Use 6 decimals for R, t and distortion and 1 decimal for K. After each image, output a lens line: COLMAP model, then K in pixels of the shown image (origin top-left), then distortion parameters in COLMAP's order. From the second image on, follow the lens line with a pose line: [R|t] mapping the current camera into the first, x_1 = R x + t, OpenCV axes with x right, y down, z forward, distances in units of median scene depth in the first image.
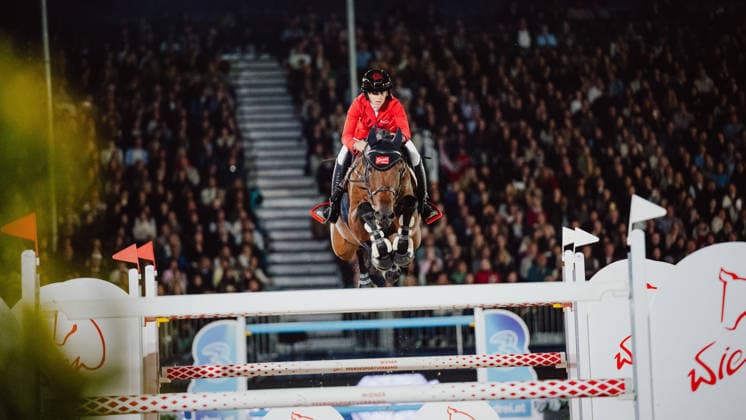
lens RADIAL K [[4292.9, 0, 373.4], [0, 4292.9, 169.0], [0, 0, 1]] dist [2.461712, 15.157734]
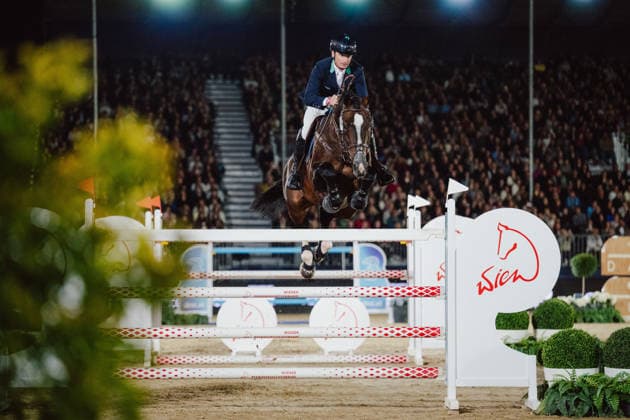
lens RADIAL K [[4197.4, 0, 298.6], [0, 4197.4, 181.5], [0, 0, 1]] dist [2.080873, 26.451191]
pose [[0.999431, 0.032958, 0.007235, -0.009495], [-0.033101, 0.999239, 0.020631, -0.022545], [-0.006550, -0.020859, 0.999761, -0.583485]]
